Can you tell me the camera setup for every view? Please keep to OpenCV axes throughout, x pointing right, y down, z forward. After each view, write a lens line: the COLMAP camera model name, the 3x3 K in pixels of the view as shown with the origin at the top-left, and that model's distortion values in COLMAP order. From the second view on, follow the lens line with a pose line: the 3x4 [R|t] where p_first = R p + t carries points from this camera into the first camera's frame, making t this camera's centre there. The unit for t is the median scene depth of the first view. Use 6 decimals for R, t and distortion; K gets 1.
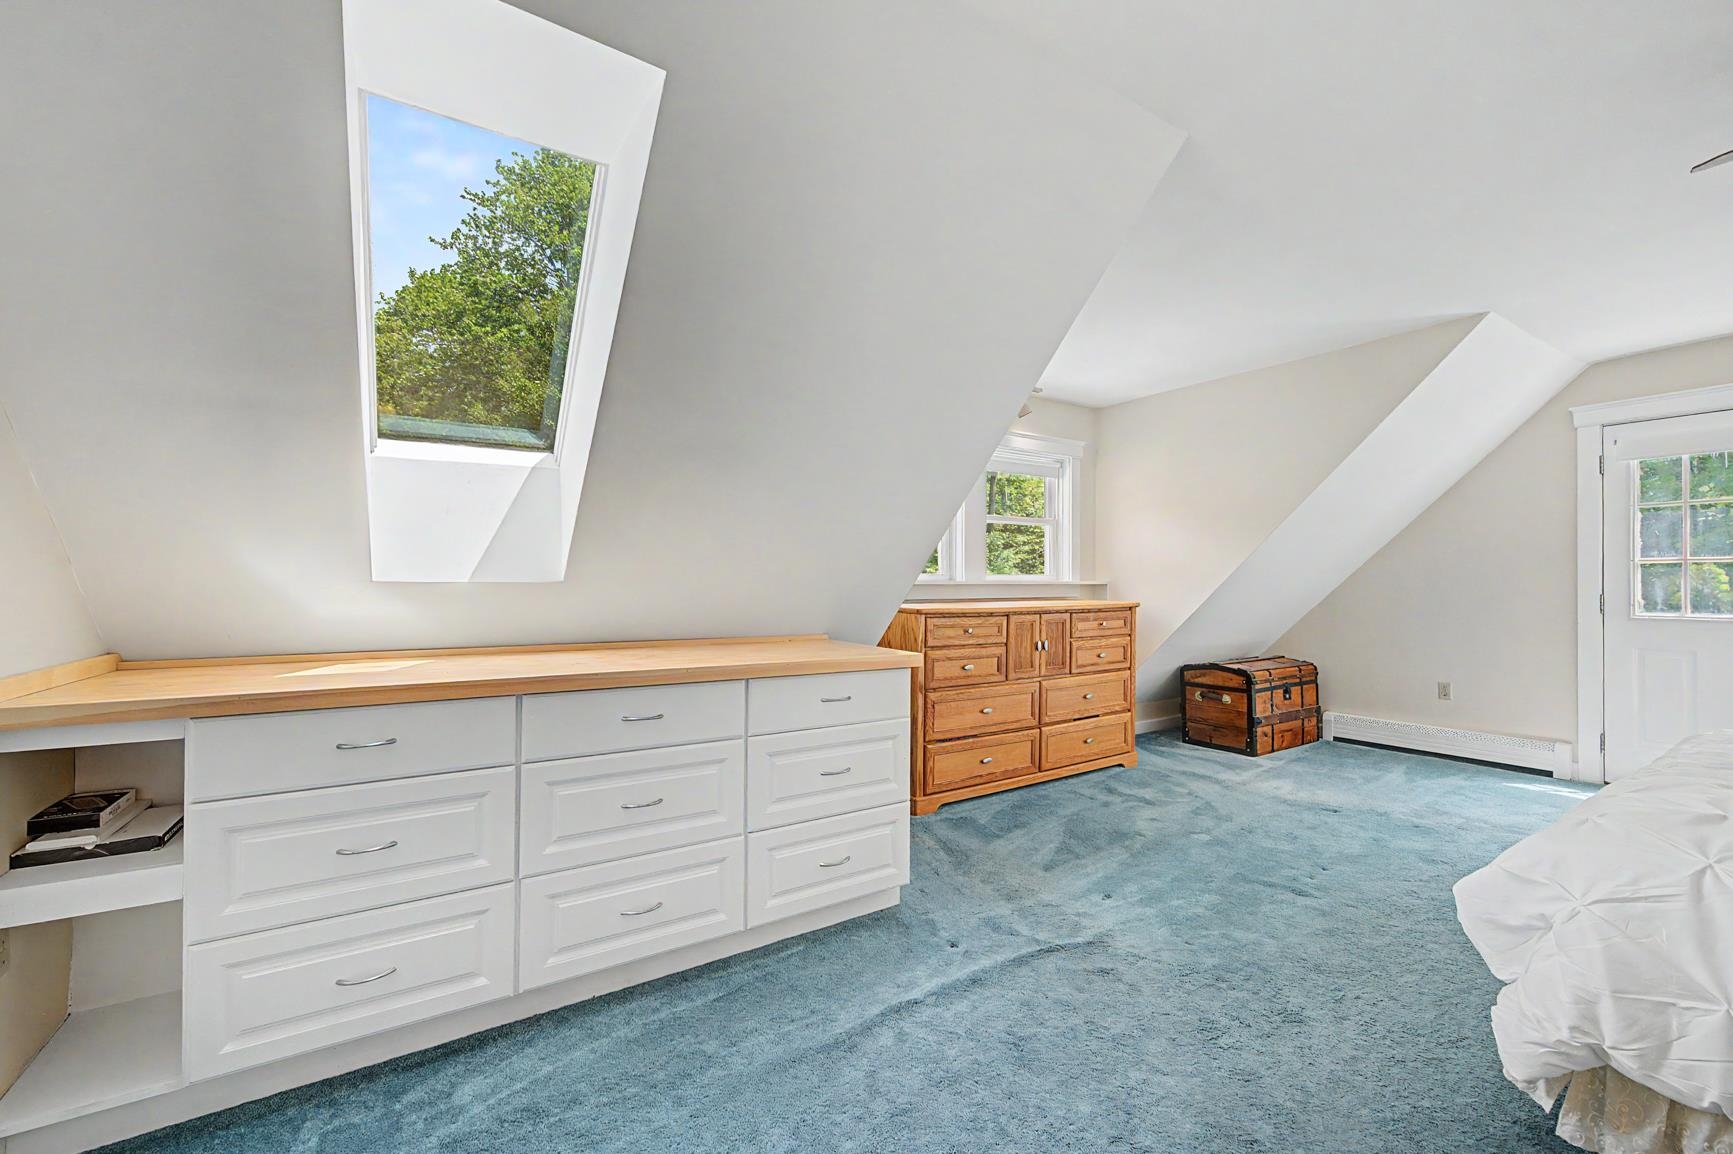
lens RADIAL K [[692.6, 0, 866.5], [0, 692.6, 577.0], [0, 0, 1]] dist [0.000223, -0.000158]
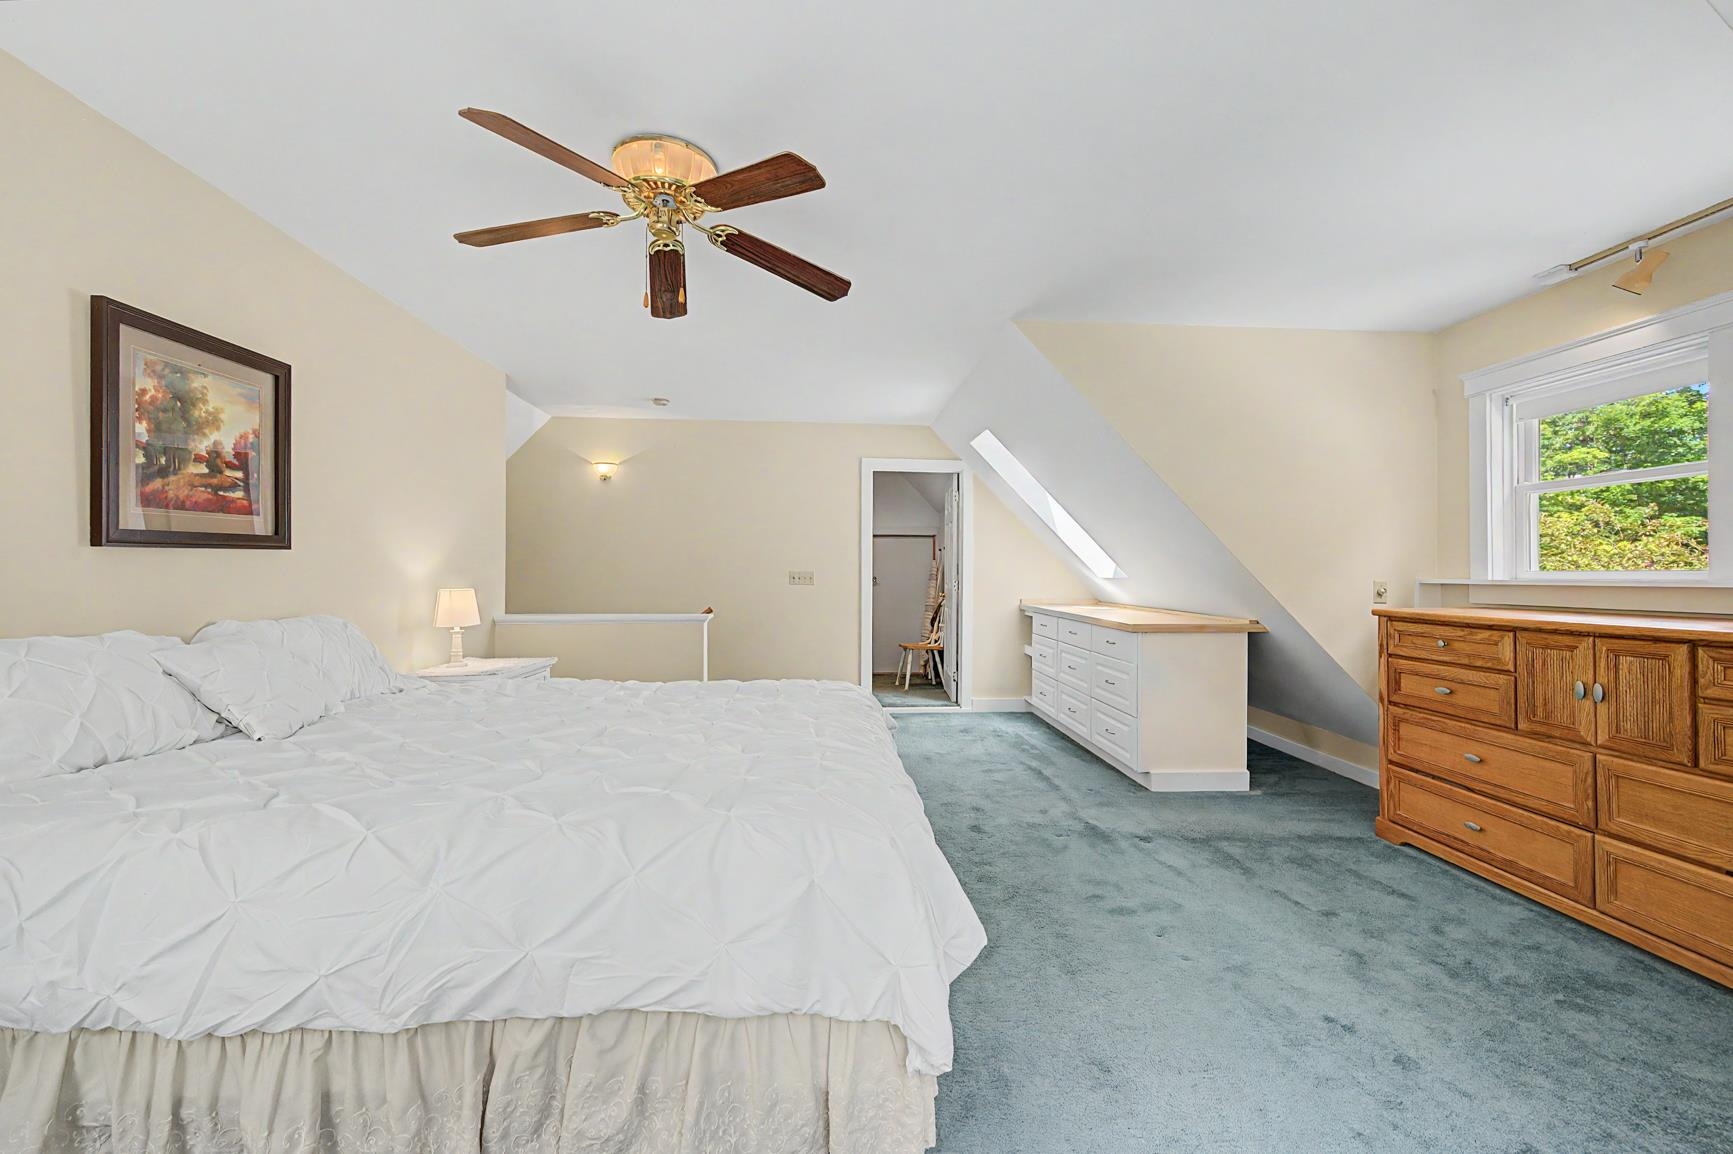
lens RADIAL K [[853.5, 0, 866.5], [0, 853.5, 577.0], [0, 0, 1]] dist [0.000731, -0.000158]
pose [[-0.485600, -0.002457, -0.874178, 1.204869], [-0.003990, 0.999992, -0.000594, 0.005482], [0.874172, 0.003199, -0.485606, 0.834021]]
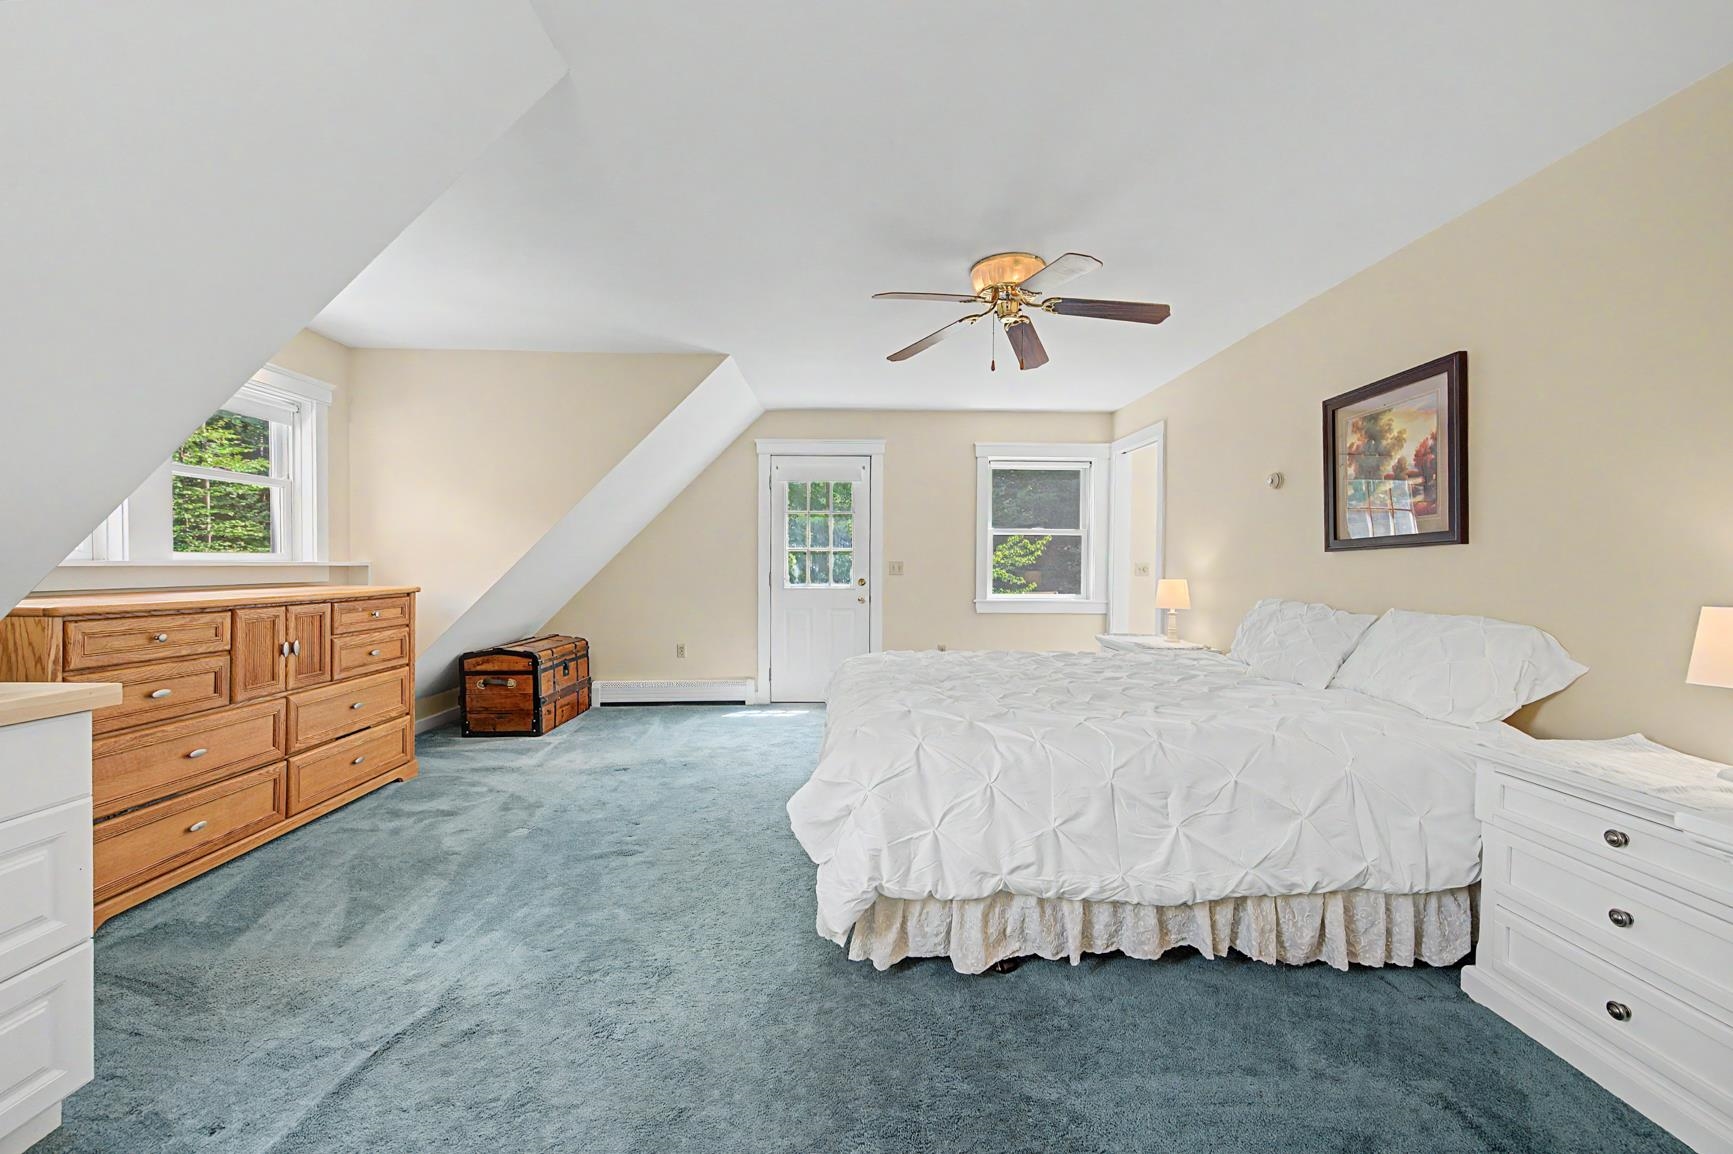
lens RADIAL K [[686.4, 0, 871.8], [0, 686.4, 572.6], [0, 0, 1]] dist [0.001689, -0.000319]
pose [[0.518832, -0.010246, 0.854815, -0.053380], [-0.007548, 0.999834, 0.016566, 0.000768], [-0.854843, -0.015047, 0.518669, 0.087132]]
